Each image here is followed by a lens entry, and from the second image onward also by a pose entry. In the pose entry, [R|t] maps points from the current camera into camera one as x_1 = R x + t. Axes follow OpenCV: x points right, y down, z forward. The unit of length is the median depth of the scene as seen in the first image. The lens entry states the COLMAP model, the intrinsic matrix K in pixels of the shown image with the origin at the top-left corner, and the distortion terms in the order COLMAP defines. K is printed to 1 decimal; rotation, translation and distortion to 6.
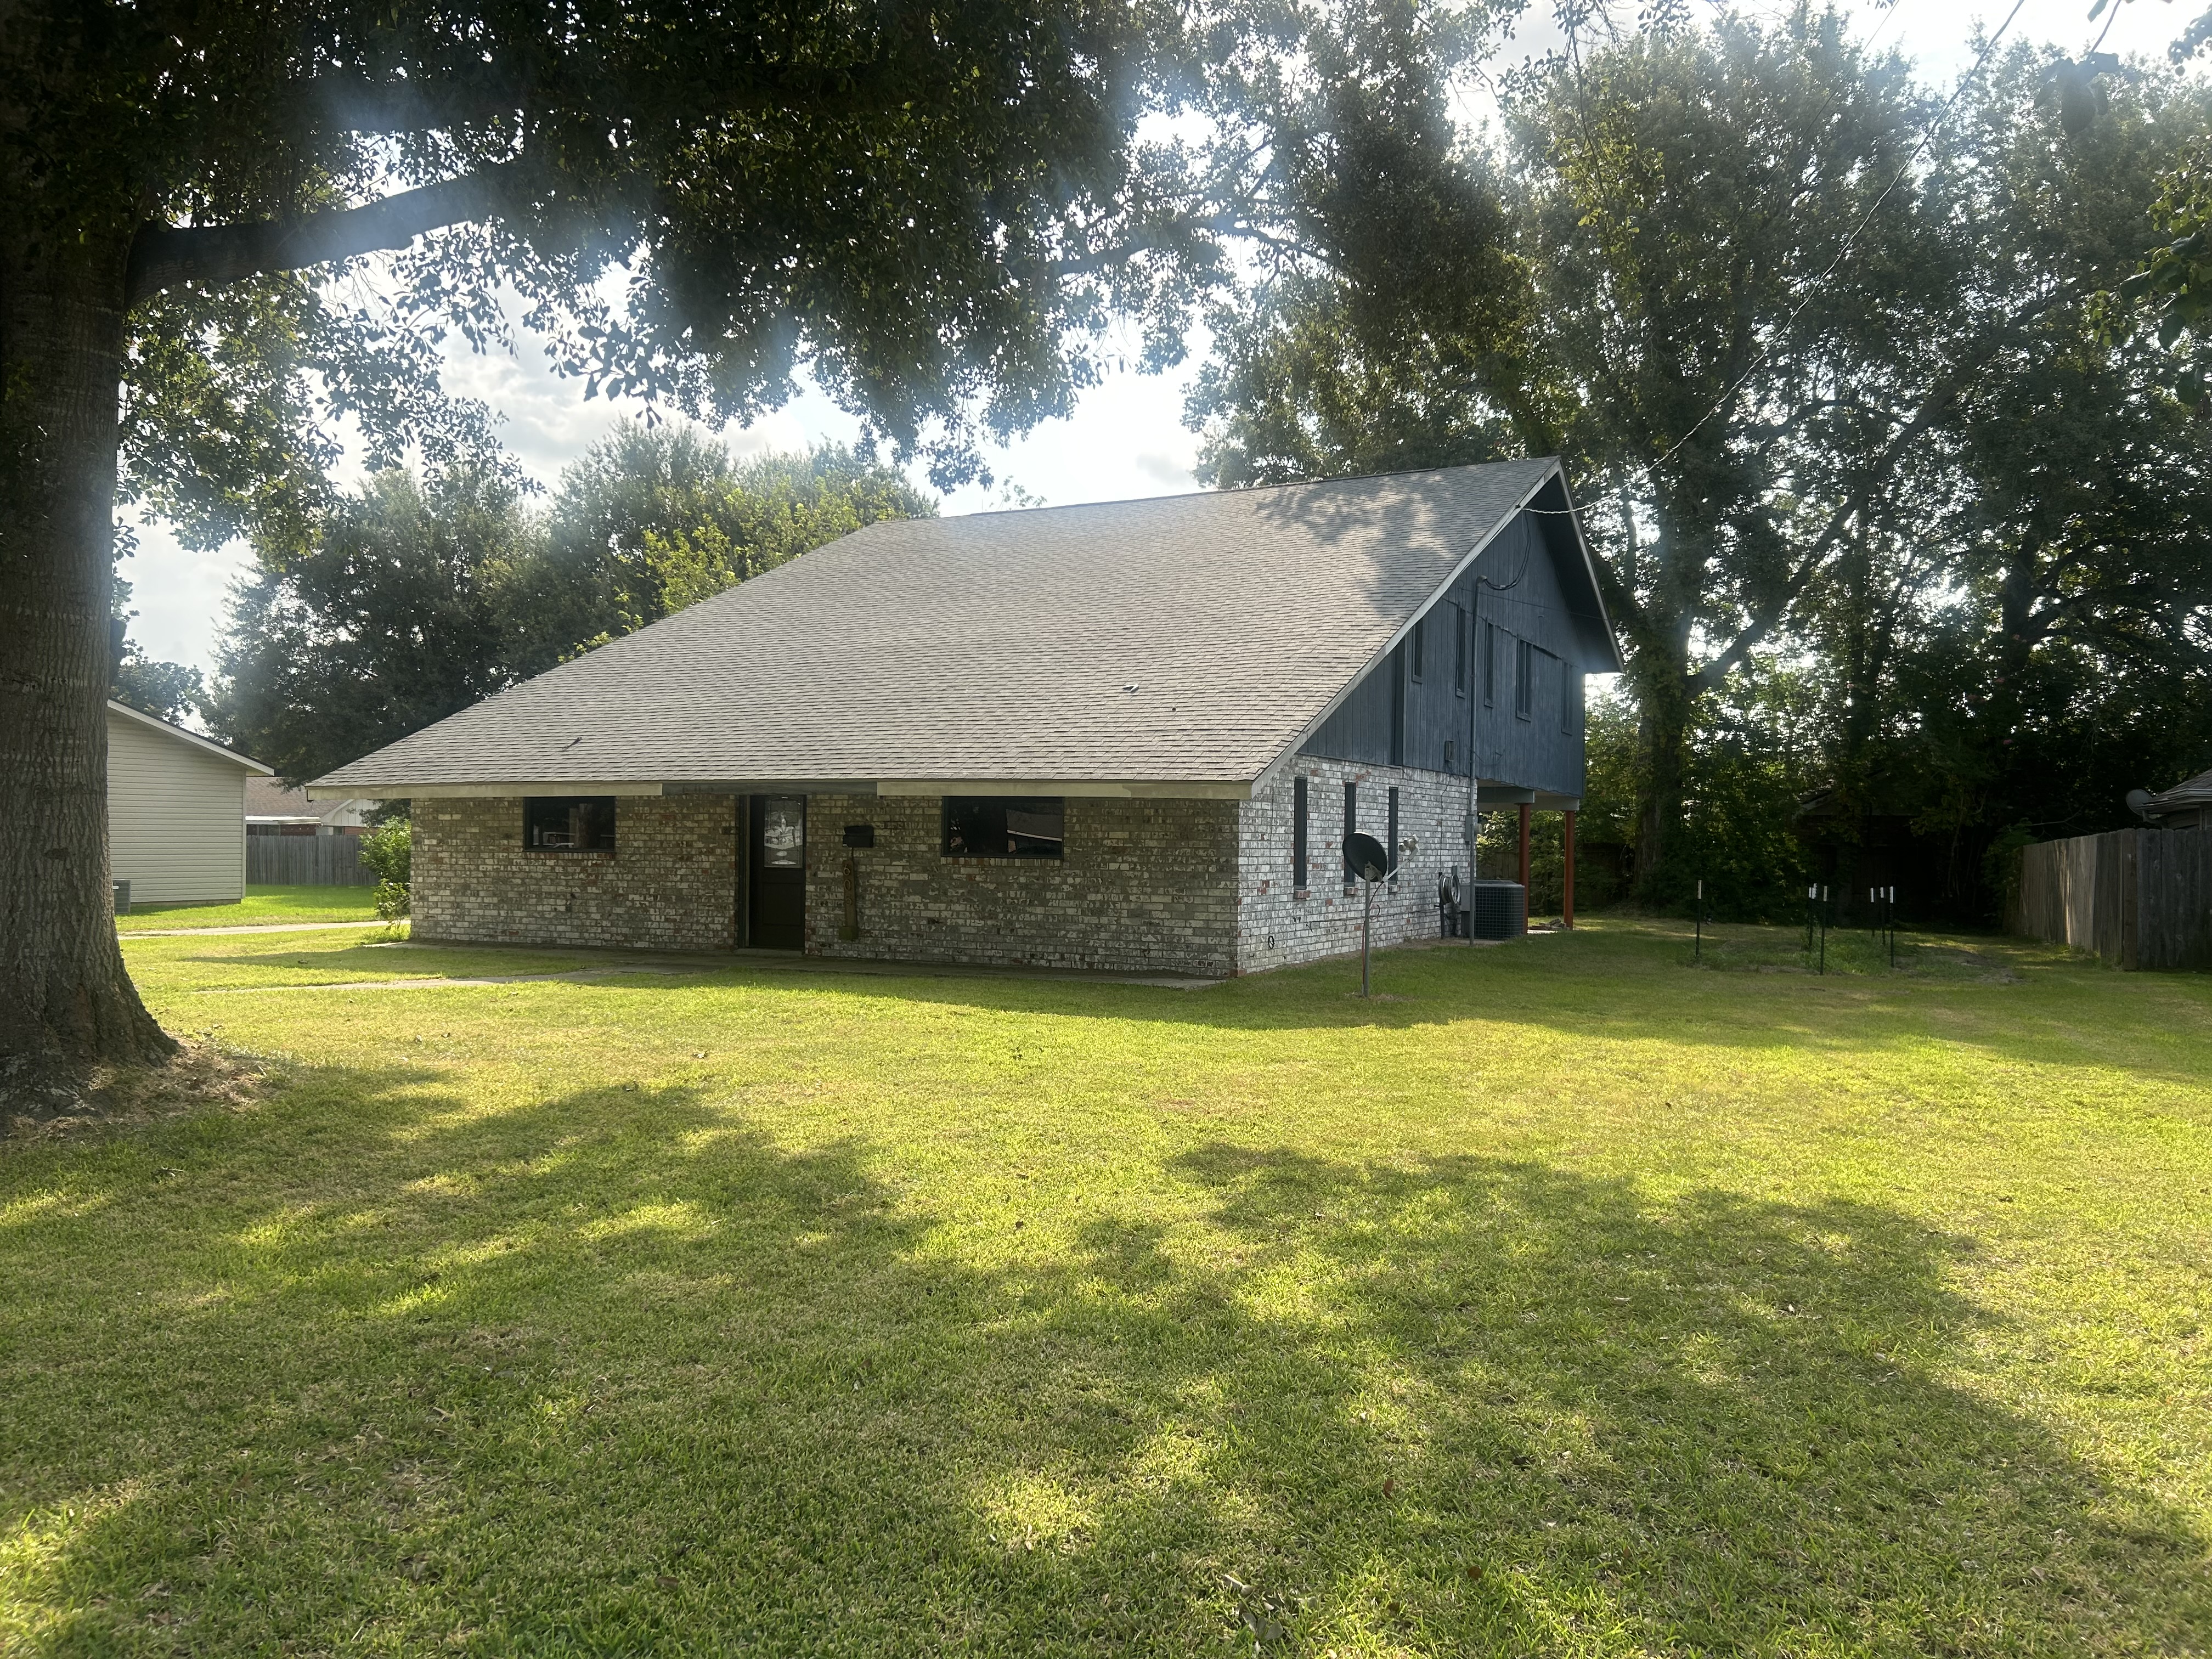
lens RADIAL K [[1679.9, 0, 1105.8], [0, 1679.9, 833.5], [0, 0, 1]] dist [-0.000531, -0.000652]
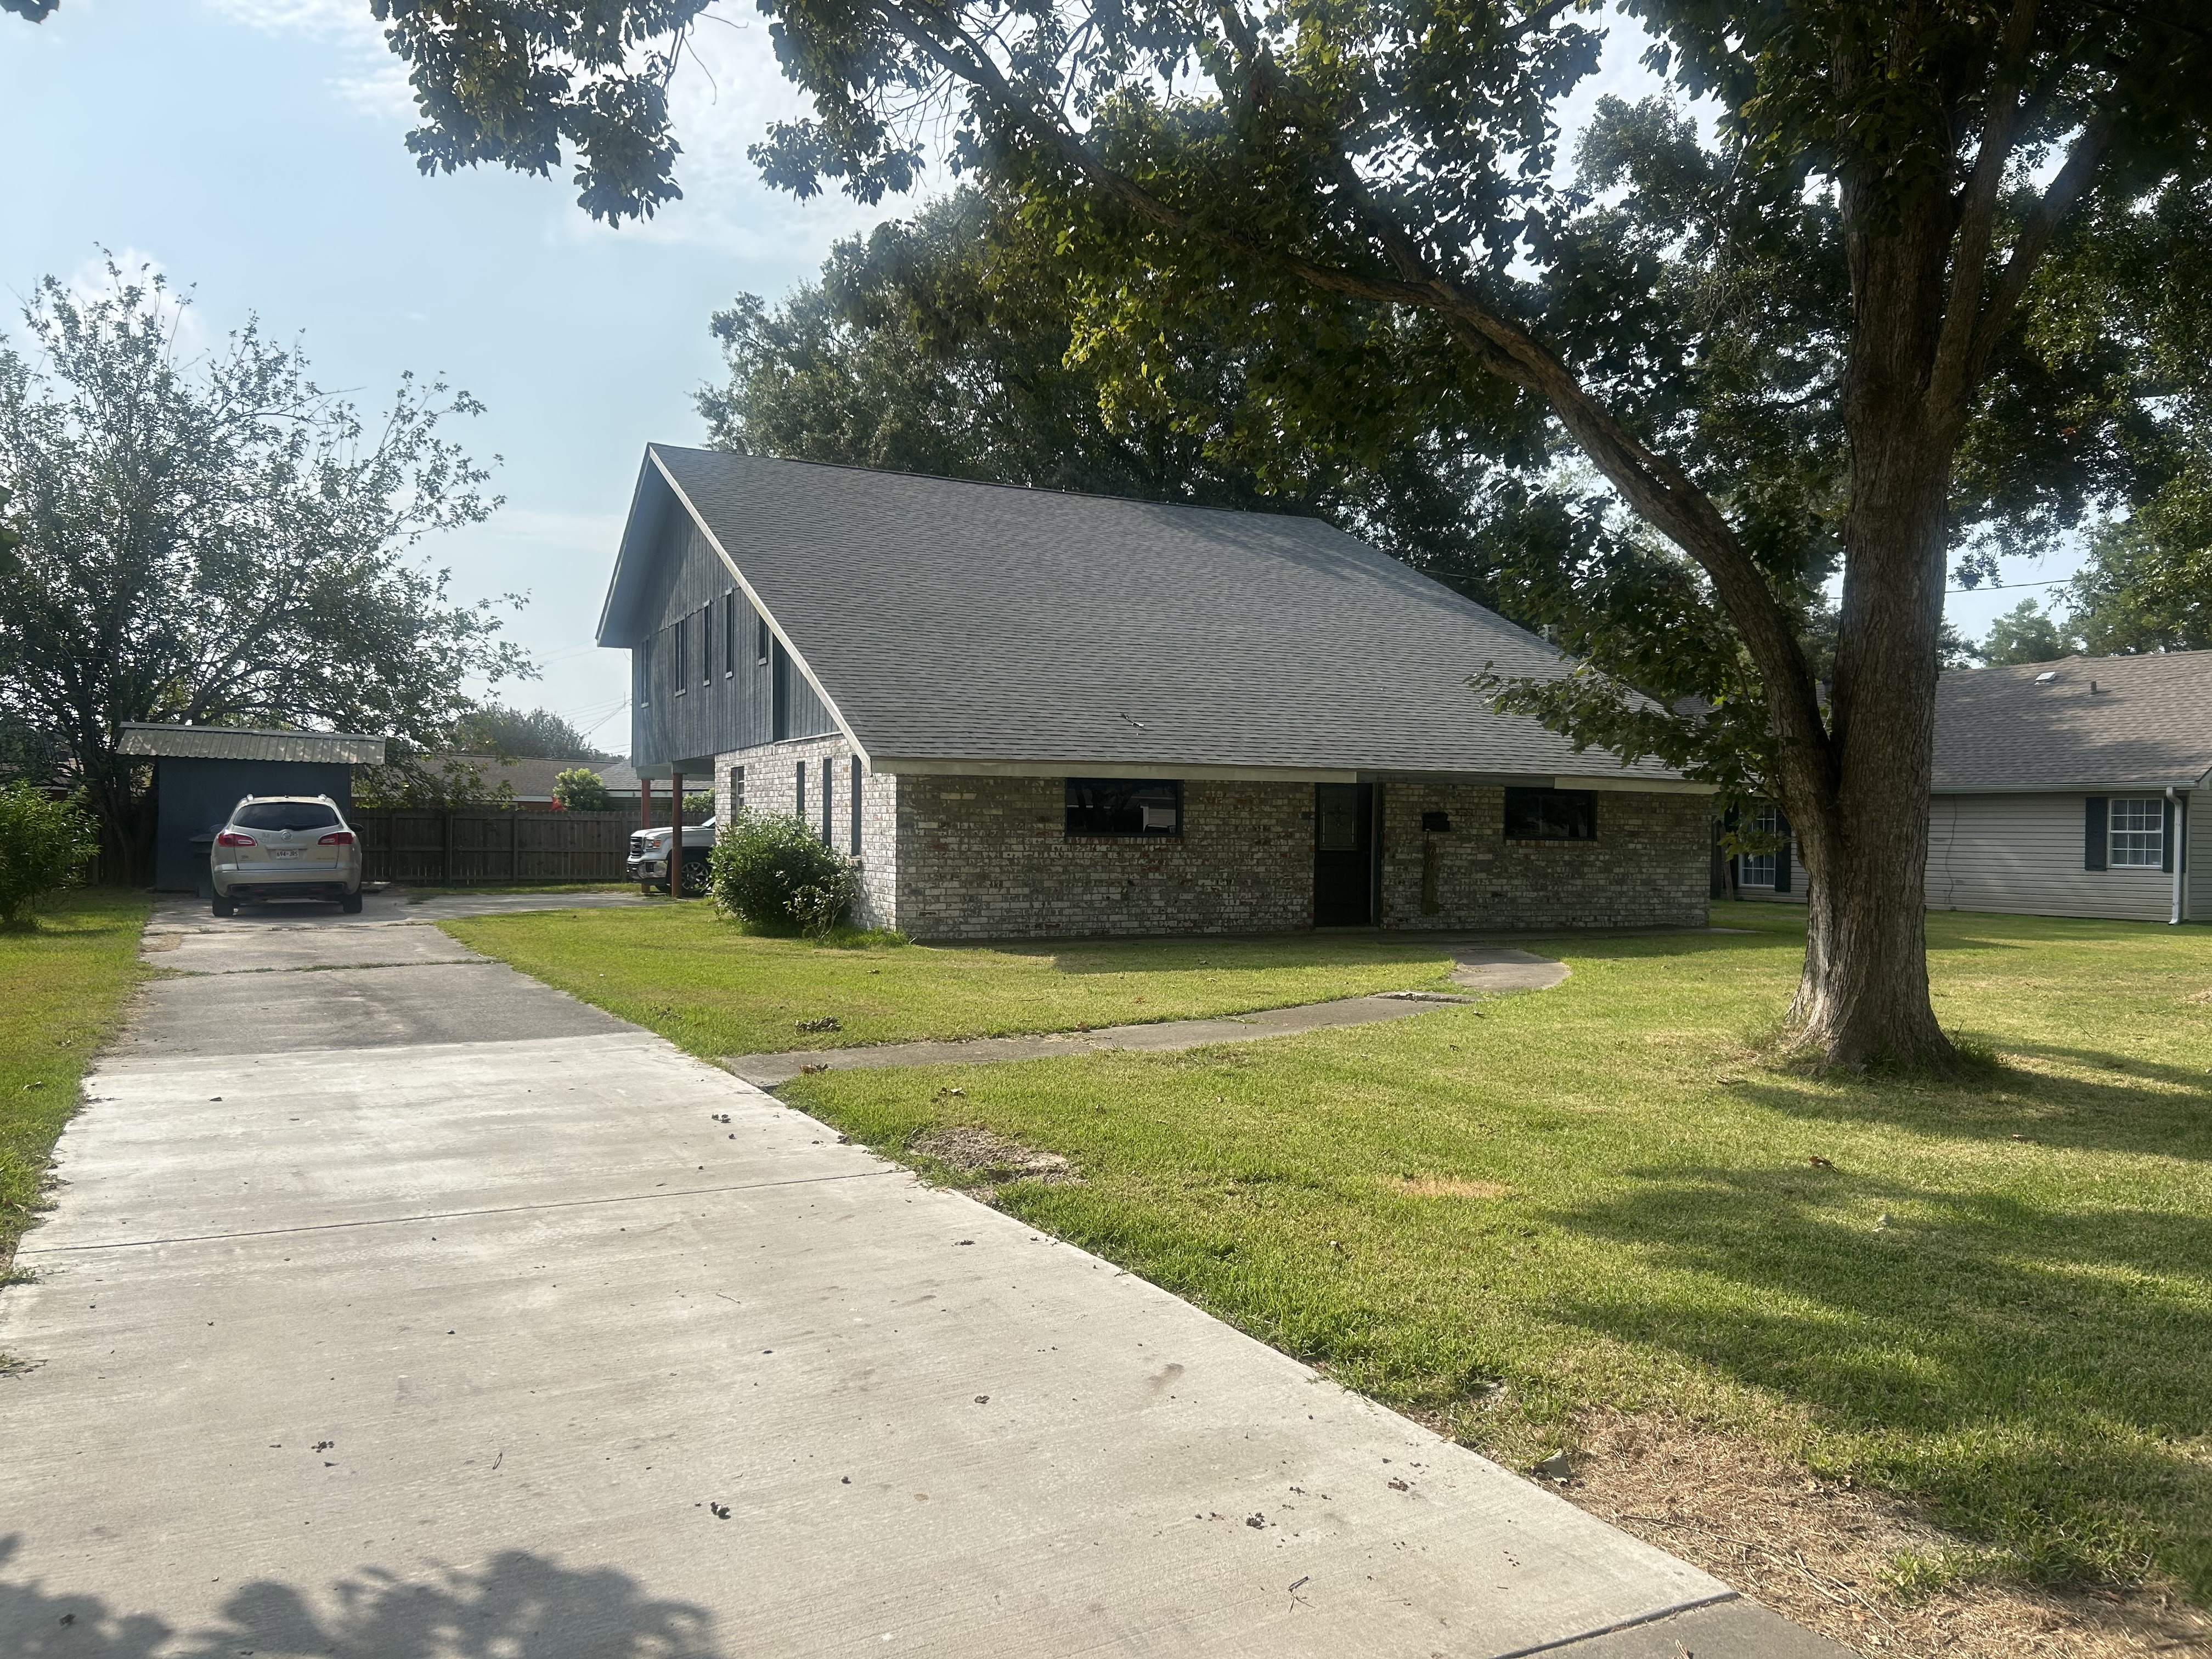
lens RADIAL K [[1679.9, 0, 1105.8], [0, 1679.9, 829.7], [0, 0, 1]] dist [-0.000531, -0.000652]
pose [[0.644862, -0.004486, 0.764286, -1.088217], [-0.010849, 0.999828, 0.015022, -0.007120], [-0.764222, -0.017979, 0.644702, 0.417032]]
